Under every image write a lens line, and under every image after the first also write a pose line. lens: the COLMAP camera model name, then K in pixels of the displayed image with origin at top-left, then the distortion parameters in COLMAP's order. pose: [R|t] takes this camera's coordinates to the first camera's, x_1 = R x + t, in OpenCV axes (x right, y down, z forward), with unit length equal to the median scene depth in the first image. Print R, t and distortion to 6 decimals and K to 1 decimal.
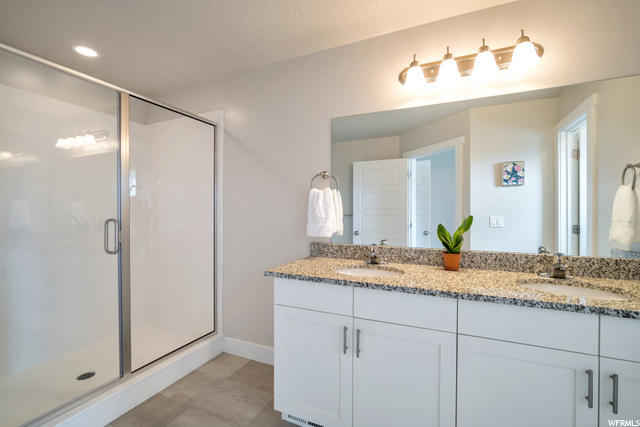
lens RADIAL K [[279.2, 0, 327.6], [0, 279.2, 214.3], [0, 0, 1]] dist [-0.011364, 0.000096]
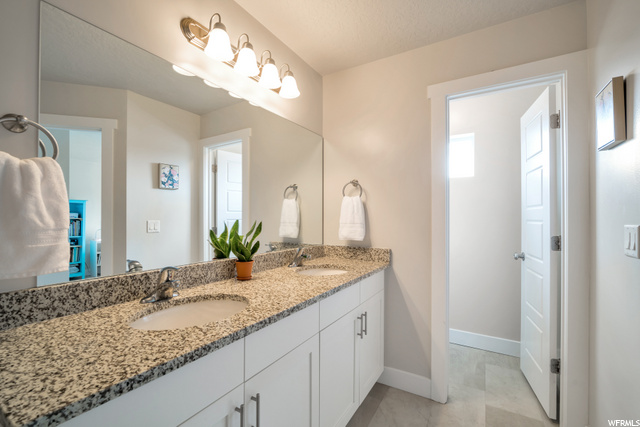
lens RADIAL K [[283.6, 0, 312.9], [0, 283.6, 214.8], [0, 0, 1]] dist [-0.012589, 0.000136]
pose [[0.132965, 0.009530, 0.991075, -0.377996], [0.002041, 0.999949, -0.009889, -0.002407], [-0.991119, 0.003337, 0.132938, 0.548239]]
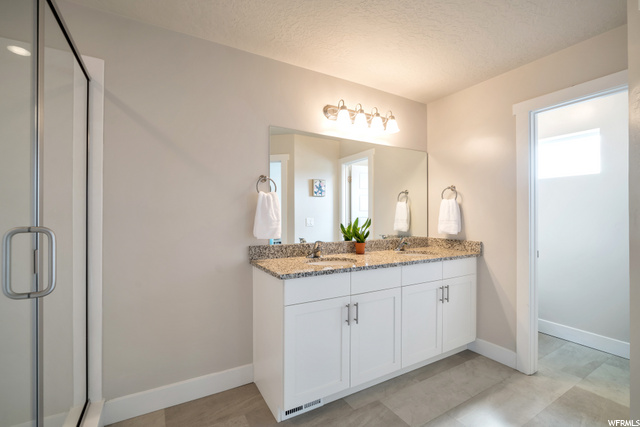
lens RADIAL K [[283.6, 0, 312.9], [0, 283.6, 214.8], [0, 0, 1]] dist [-0.012589, 0.000136]
pose [[0.588742, 0.002406, 0.808317, -0.787421], [0.002386, 0.999986, -0.004714, -0.003002], [-0.808318, 0.004704, 0.588728, 0.257872]]
